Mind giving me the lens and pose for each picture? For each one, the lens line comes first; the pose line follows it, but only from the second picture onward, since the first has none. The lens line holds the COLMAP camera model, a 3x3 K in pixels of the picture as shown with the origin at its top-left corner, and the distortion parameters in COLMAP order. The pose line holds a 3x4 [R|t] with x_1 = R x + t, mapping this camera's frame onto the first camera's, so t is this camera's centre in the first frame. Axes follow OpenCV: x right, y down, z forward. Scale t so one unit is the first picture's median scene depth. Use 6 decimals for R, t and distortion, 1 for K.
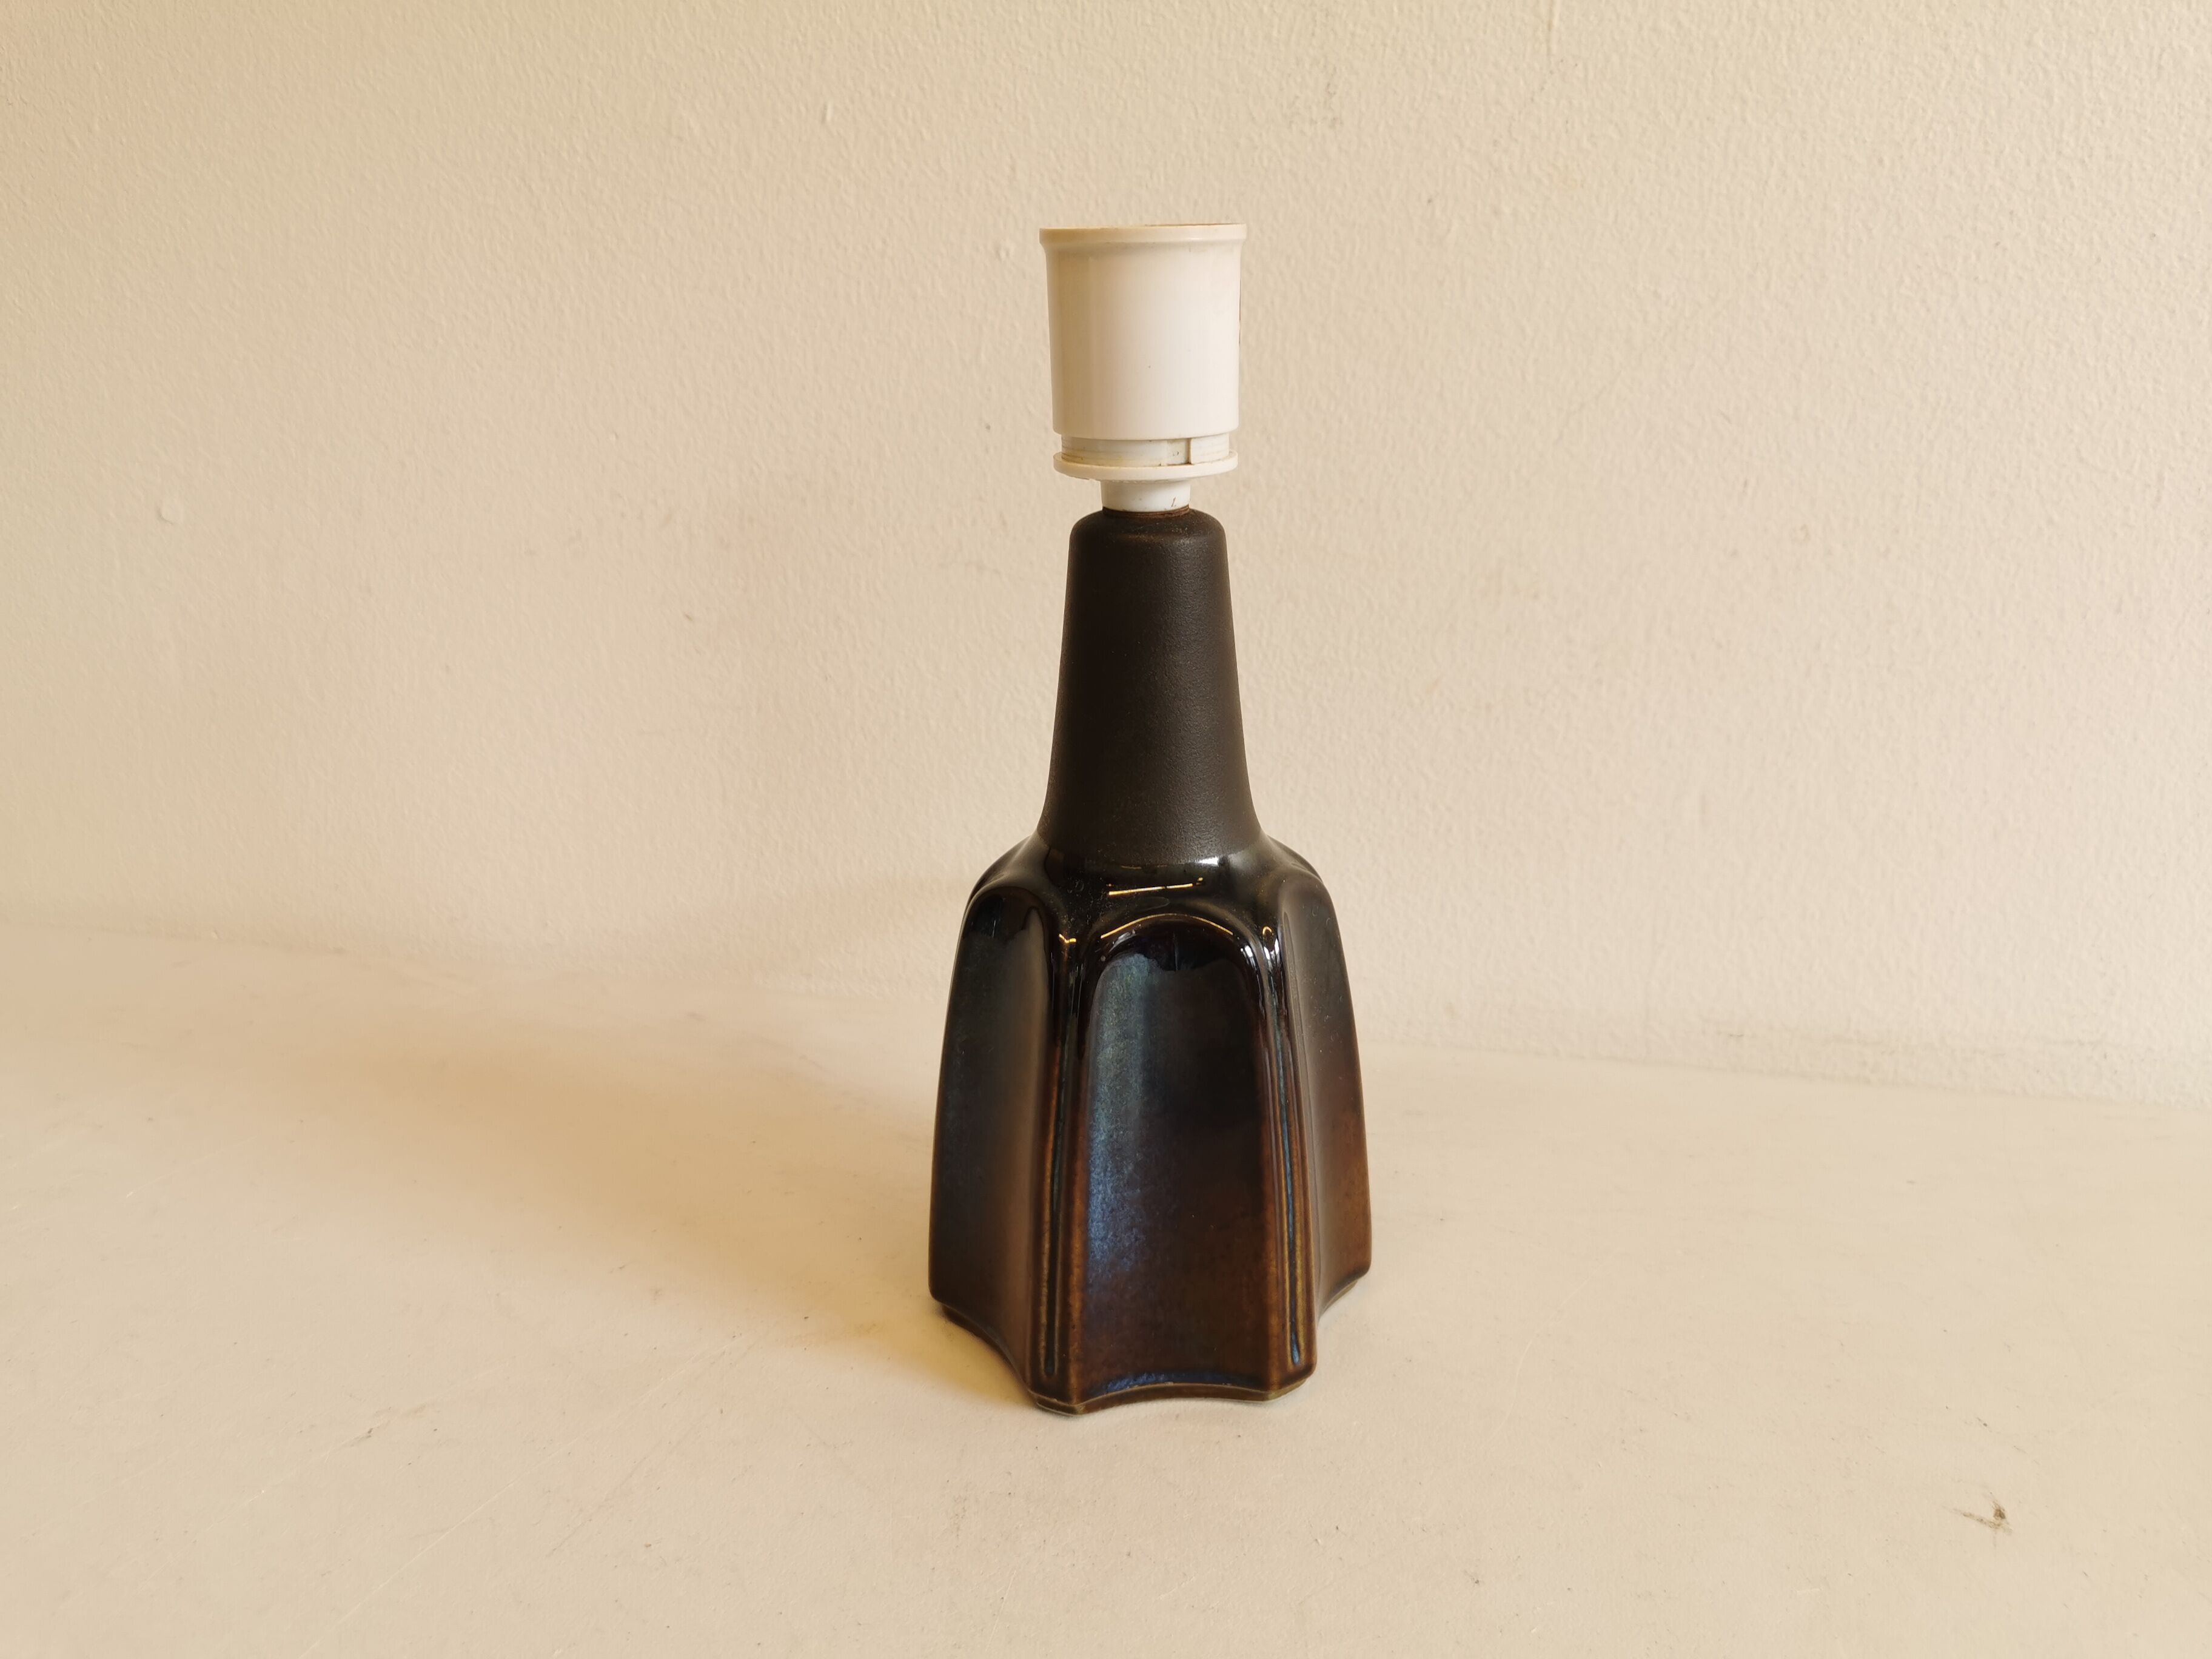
lens RADIAL K [[1728.8, 0, 1112.7], [0, 1728.8, 826.1], [0, 0, 1]] dist [0.017637, -0.050718]
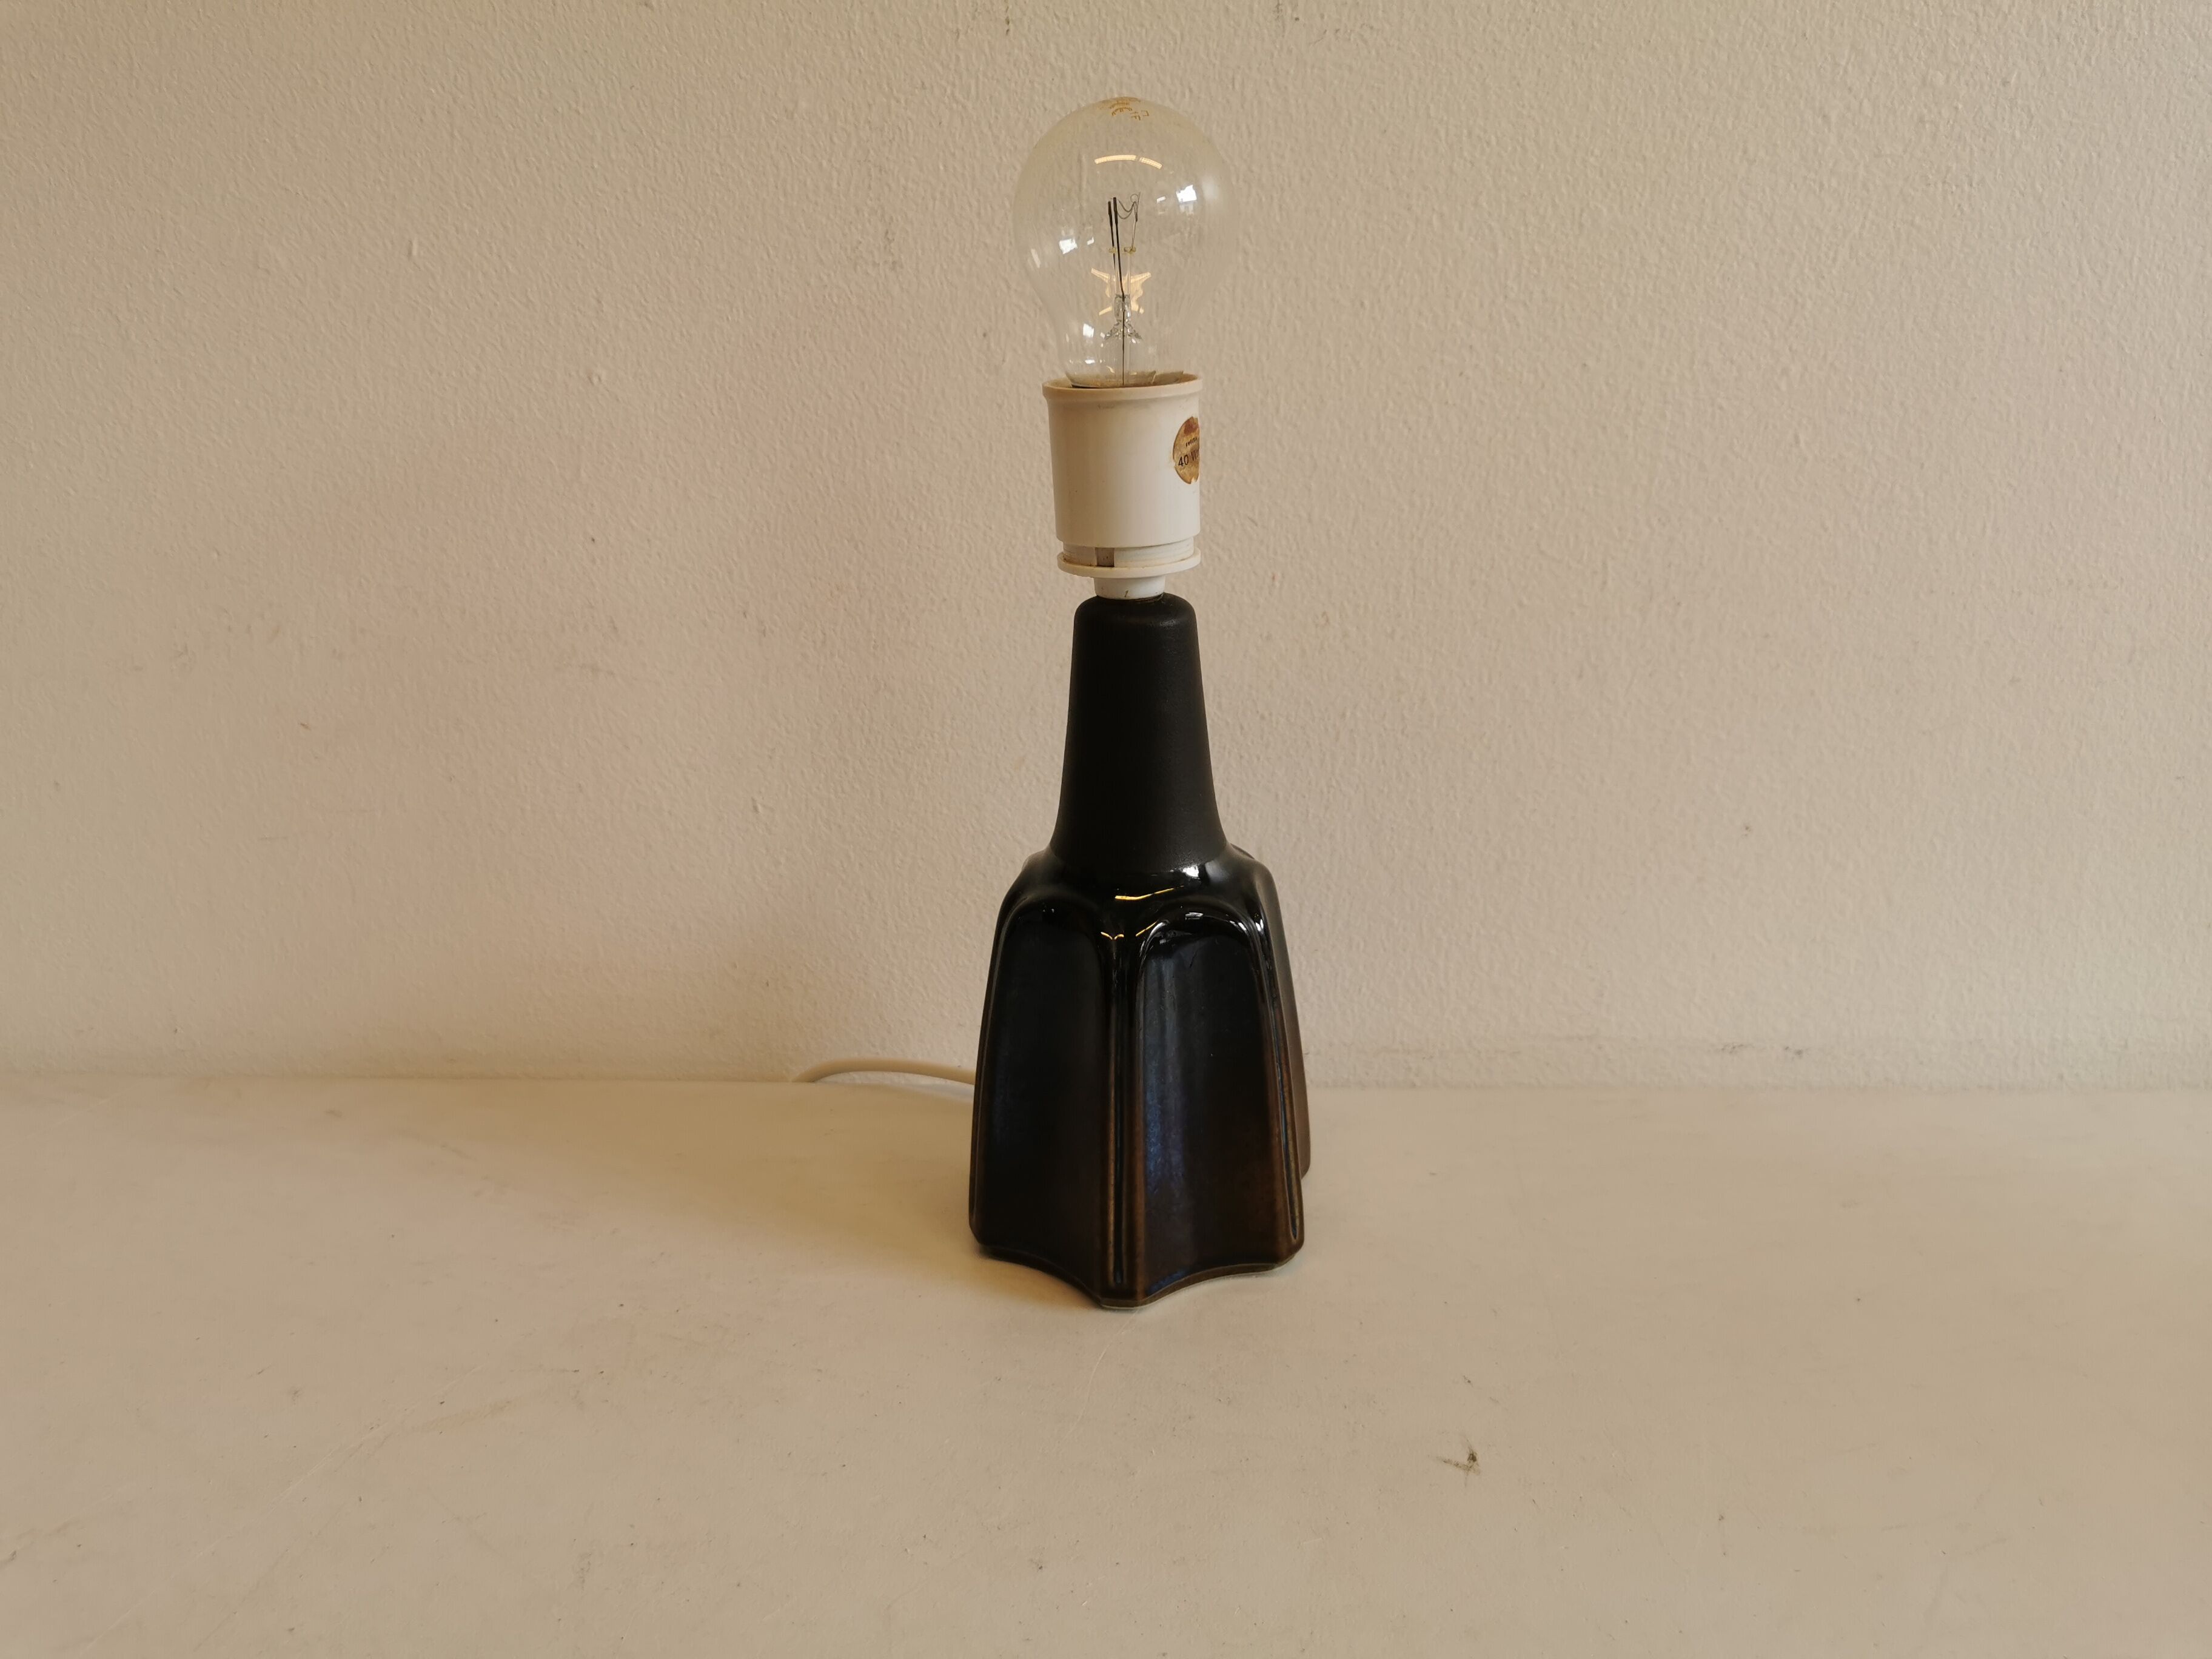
lens RADIAL K [[1728.8, 0, 1136.0], [0, 1728.8, 817.2], [0, 0, 1]] dist [0.017637, -0.050718]
pose [[0.982814, -0.057715, 0.175346, 0.069820], [0.058025, 0.998309, 0.003362, -0.051670], [-0.175244, 0.006870, 0.984501, -0.121485]]
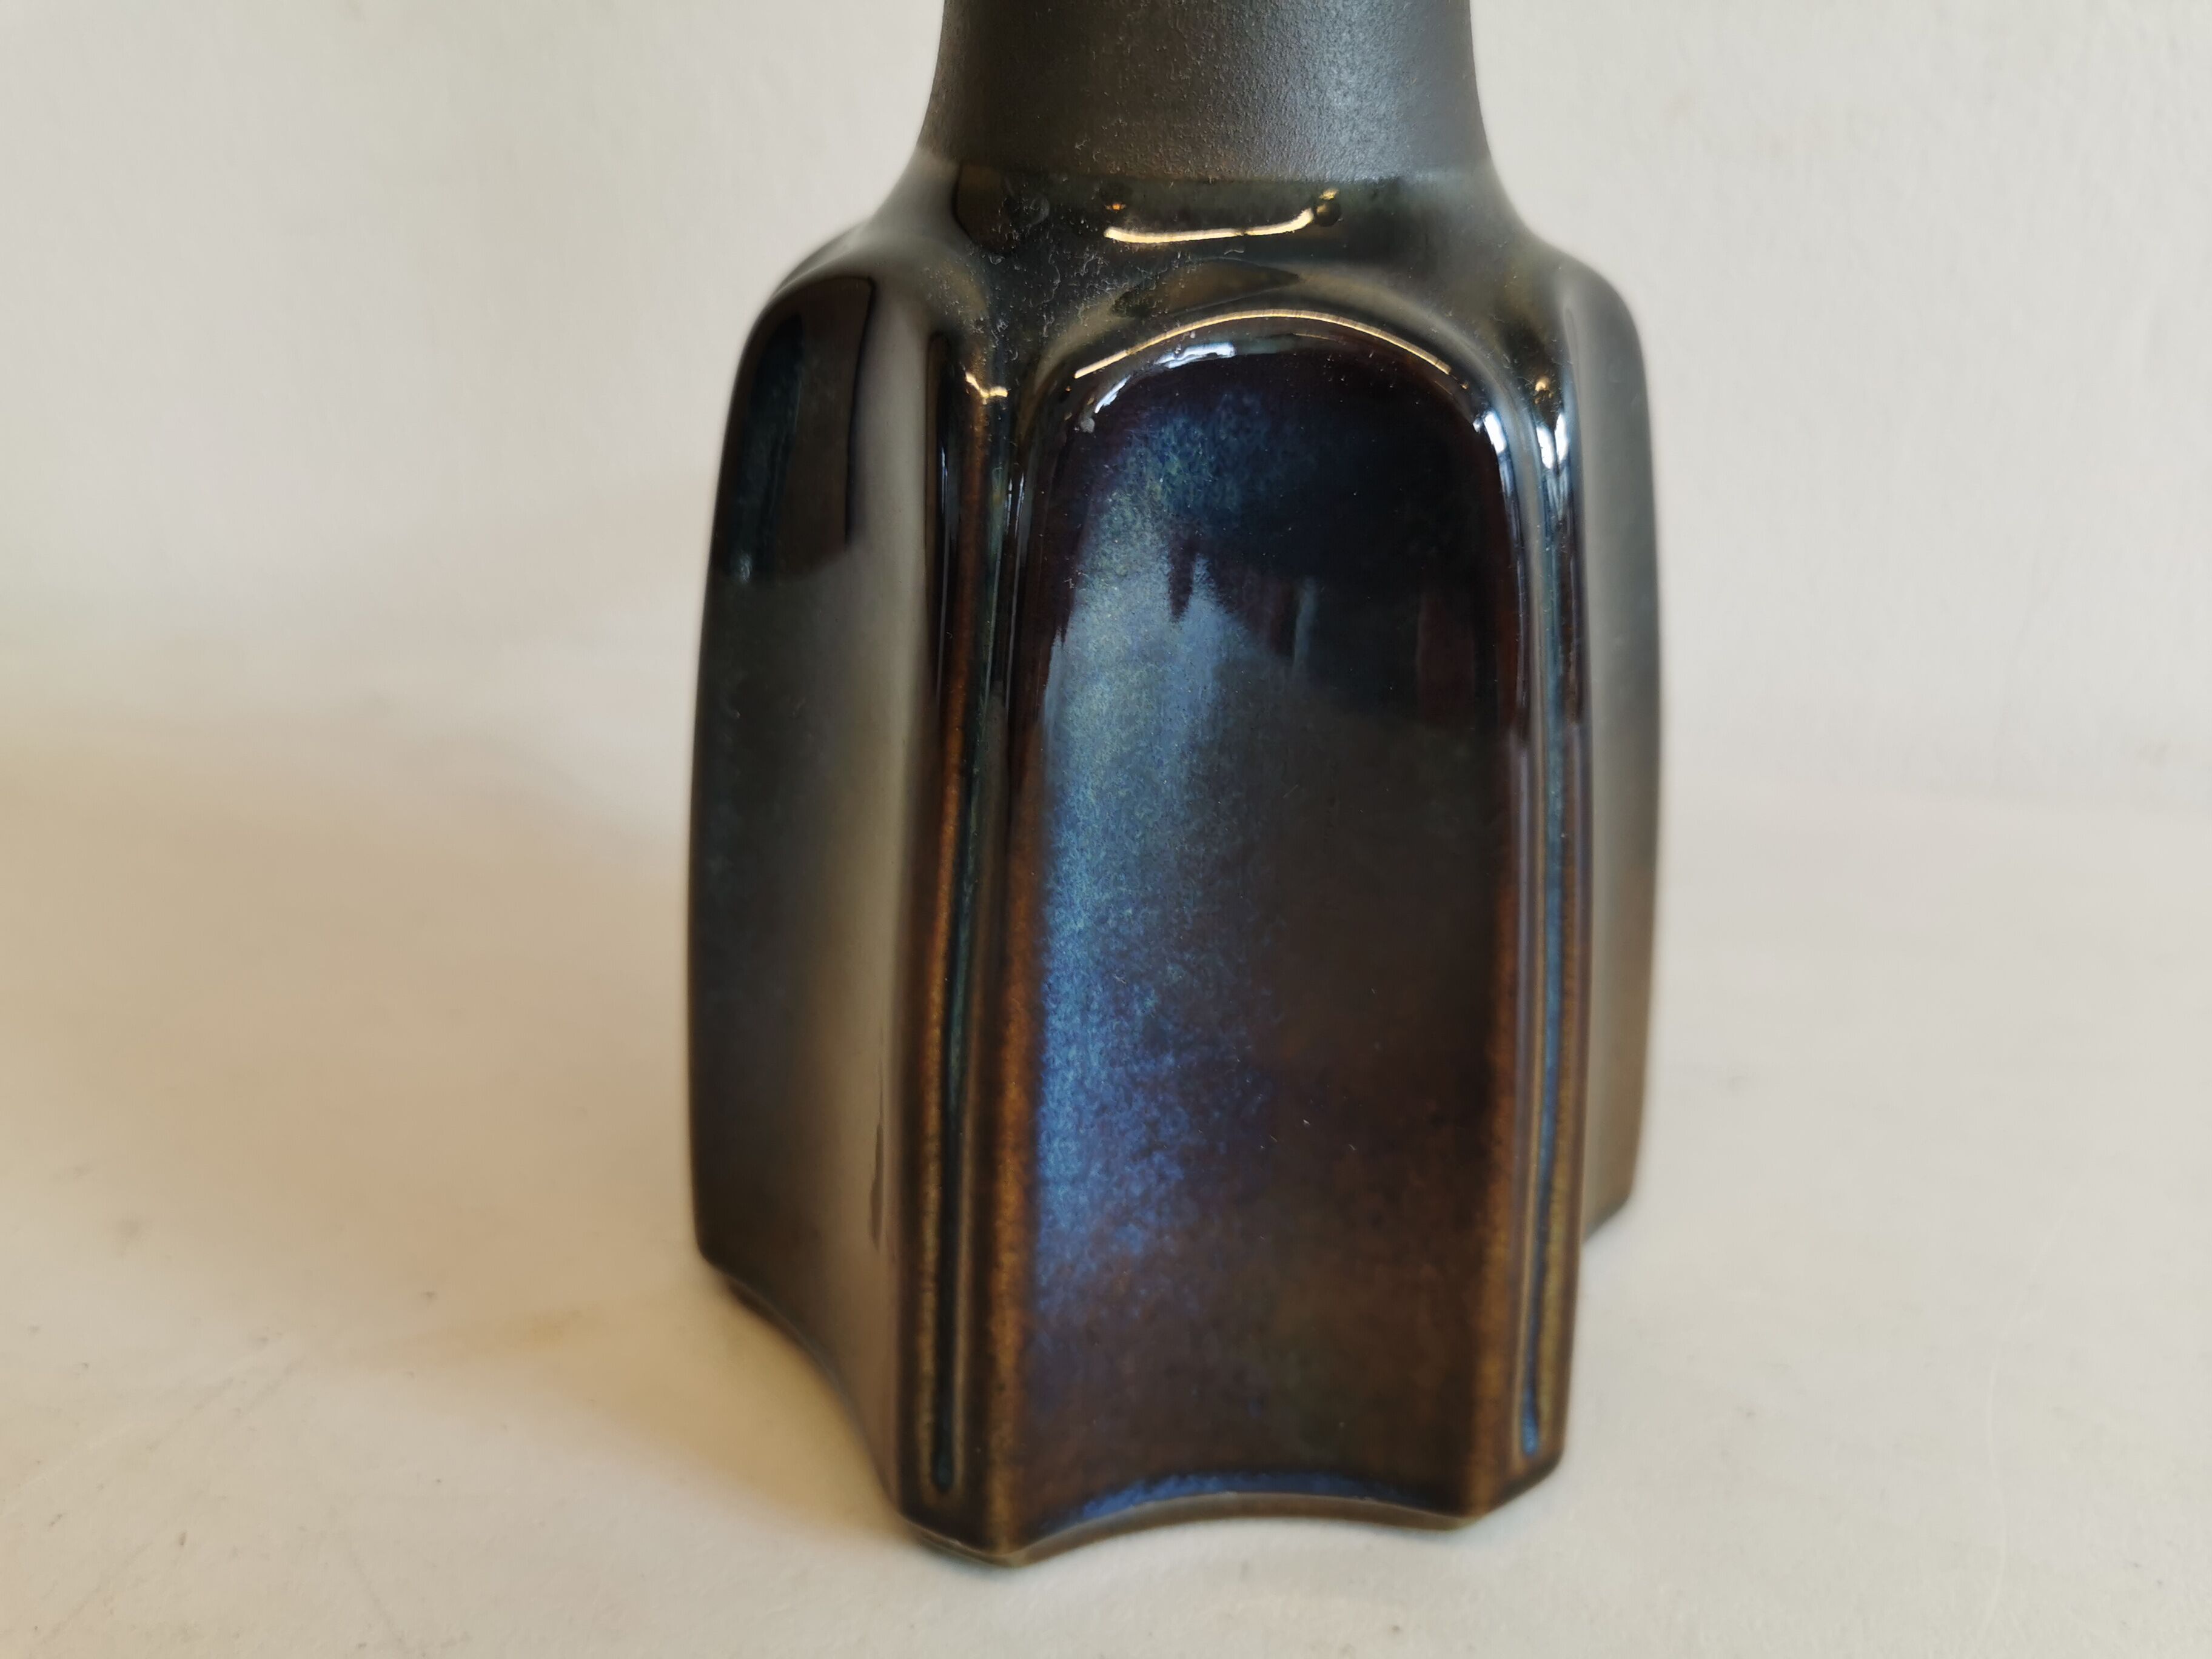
lens RADIAL K [[1728.8, 0, 1103.0], [0, 1728.8, 809.8], [0, 0, 1]] dist [0.017637, -0.050718]
pose [[0.999743, 0.010756, 0.019976, -0.006665], [-0.013109, 0.992480, 0.121702, 0.085044], [-0.018517, -0.121933, 0.992366, 0.489500]]
